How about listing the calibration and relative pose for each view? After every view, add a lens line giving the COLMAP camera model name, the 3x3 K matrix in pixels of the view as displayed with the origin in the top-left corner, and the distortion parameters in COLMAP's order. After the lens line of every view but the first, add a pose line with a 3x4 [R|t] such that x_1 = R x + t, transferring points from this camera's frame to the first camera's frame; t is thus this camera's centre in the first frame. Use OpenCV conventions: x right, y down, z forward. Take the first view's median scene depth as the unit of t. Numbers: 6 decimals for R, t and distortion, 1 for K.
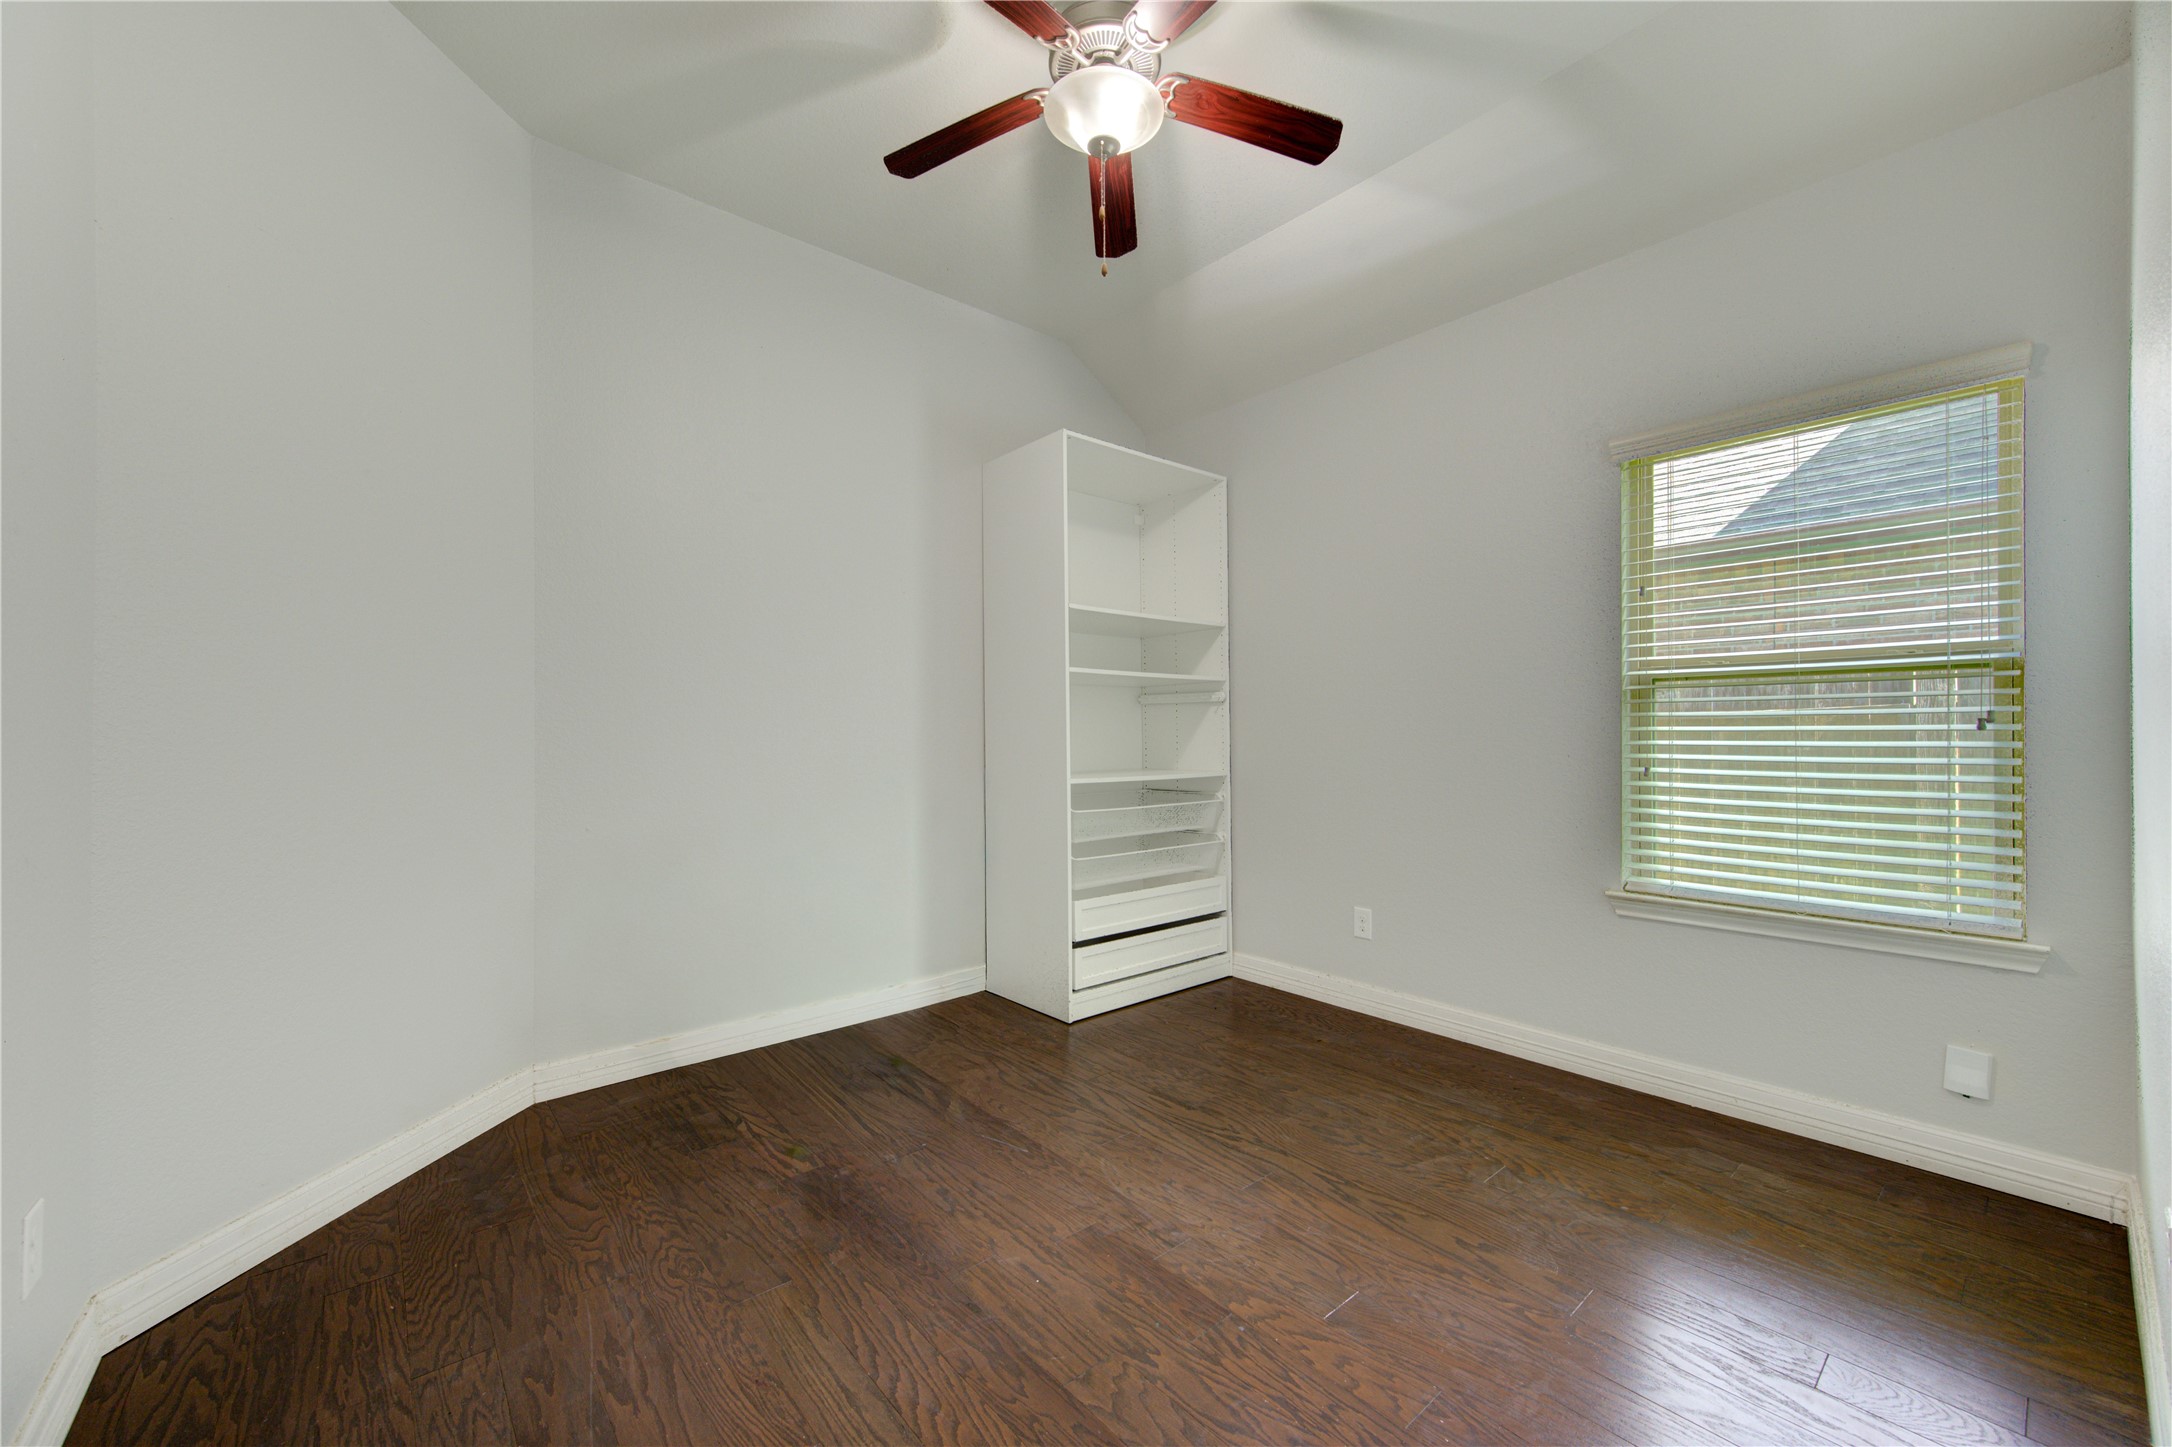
lens RADIAL K [[855.6, 0, 1095.8], [0, 855.6, 730.9], [0, 0, 1]] dist [0.000602, -0.000165]
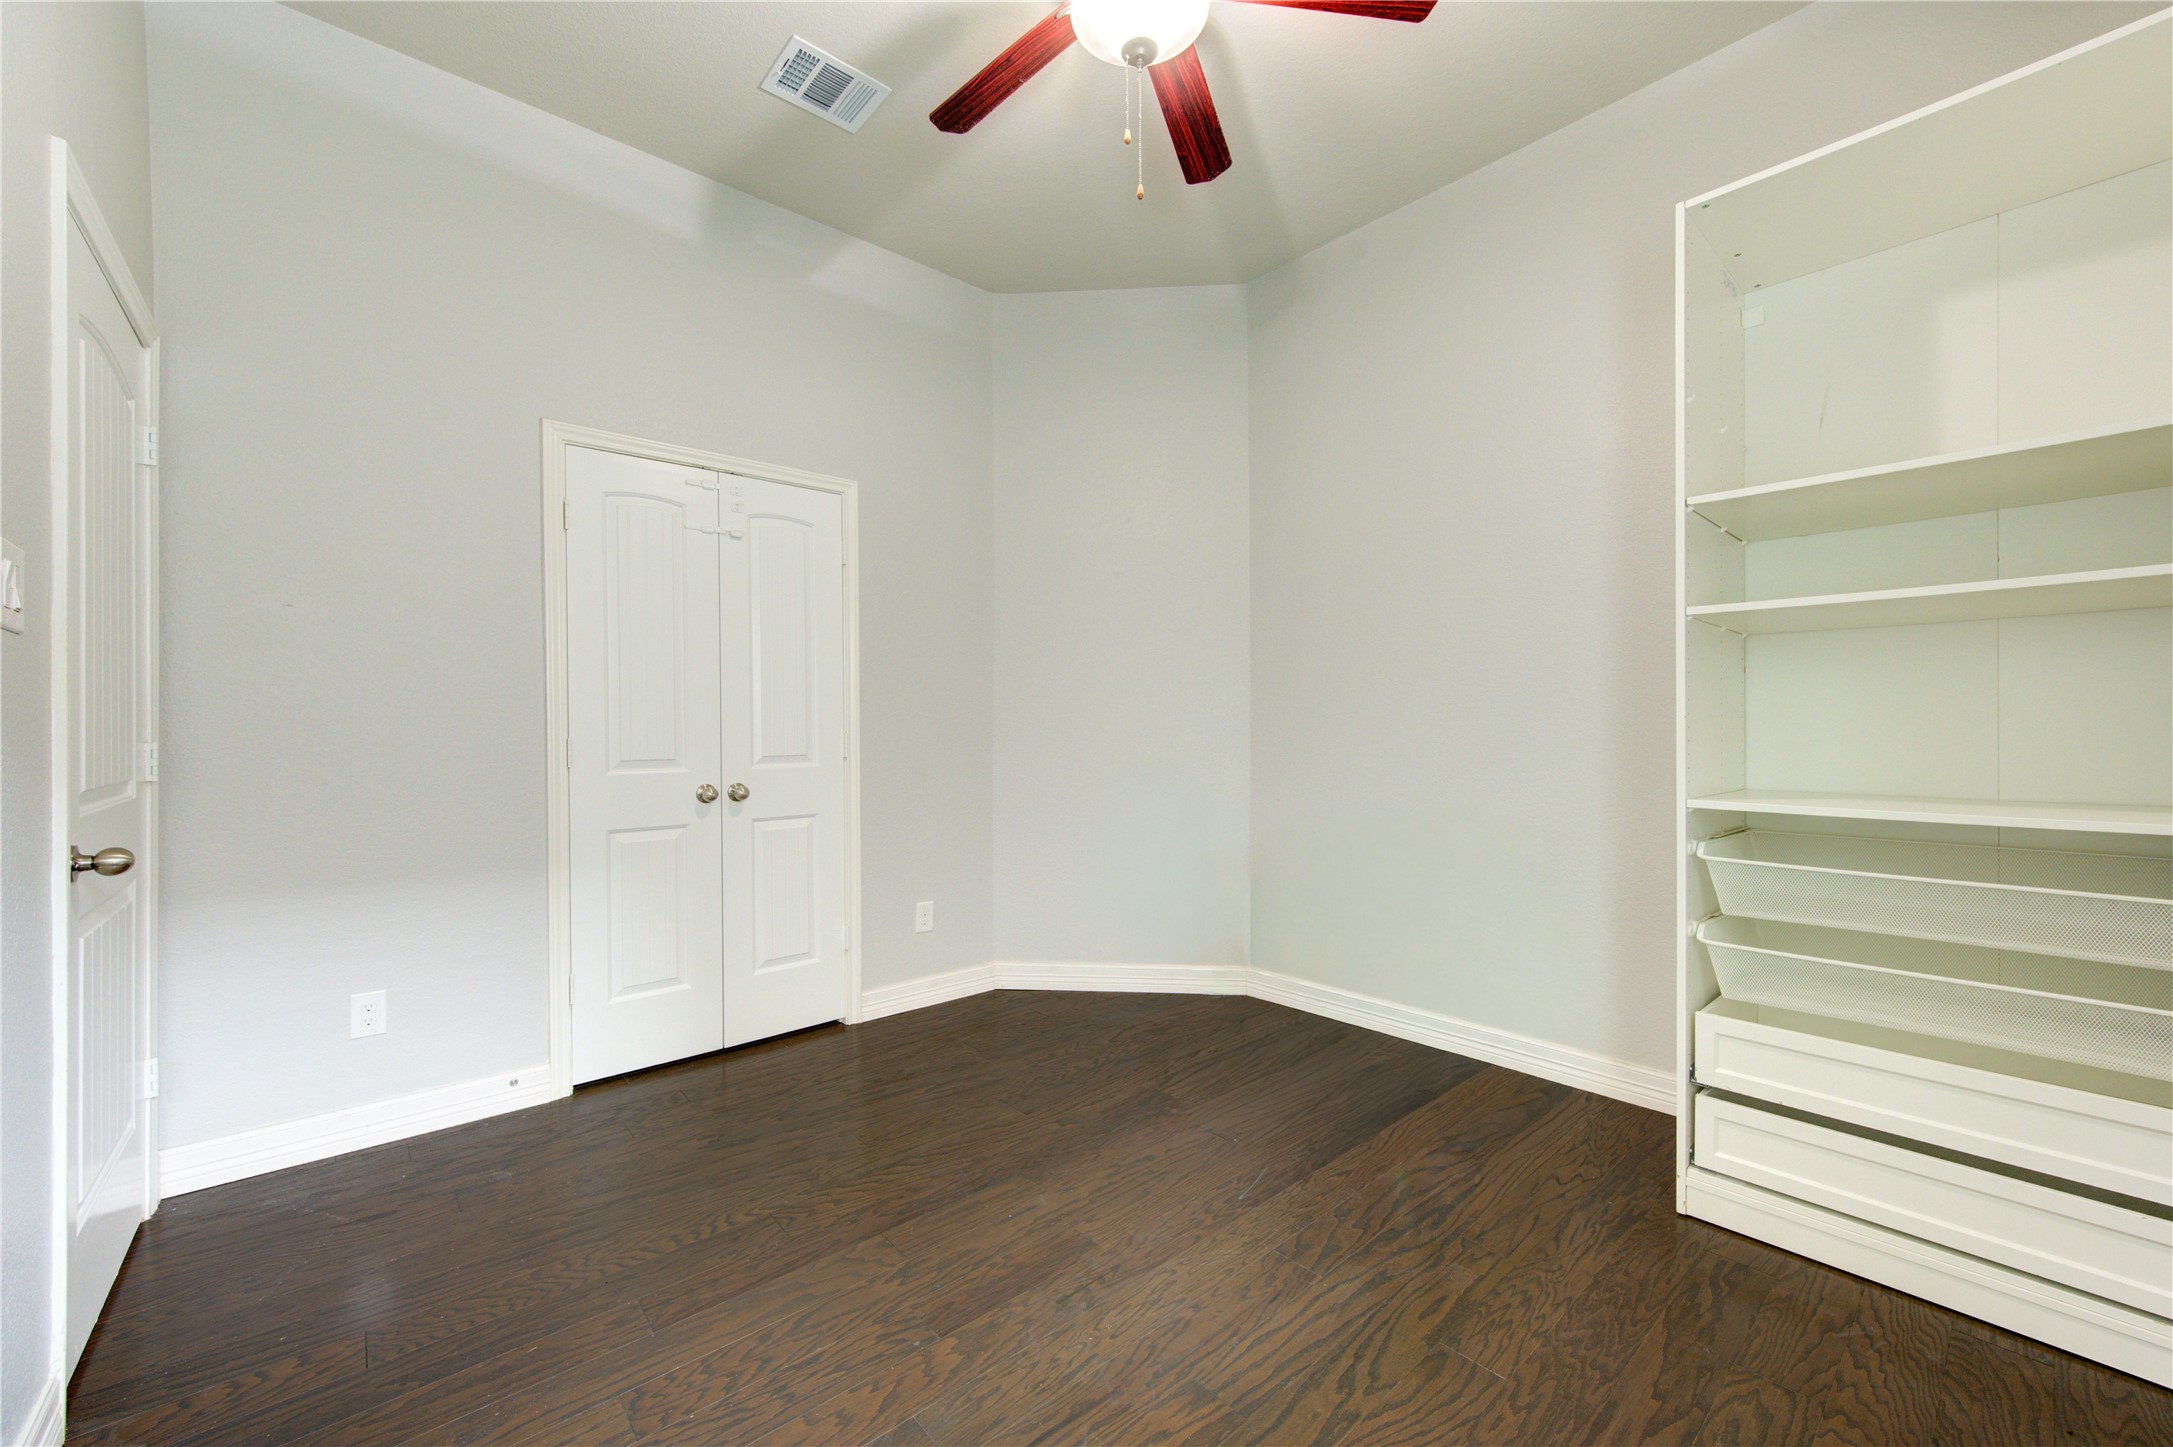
lens RADIAL K [[856.0, 0, 1096.3], [0, 856.0, 730.9], [0, 0, 1]] dist [0.000602, -0.000165]
pose [[0.001807, 0.006697, -0.999976, 0.973832], [0.007678, 0.999948, 0.006710, 0.001684], [0.999969, -0.007690, 0.001756, 1.037274]]
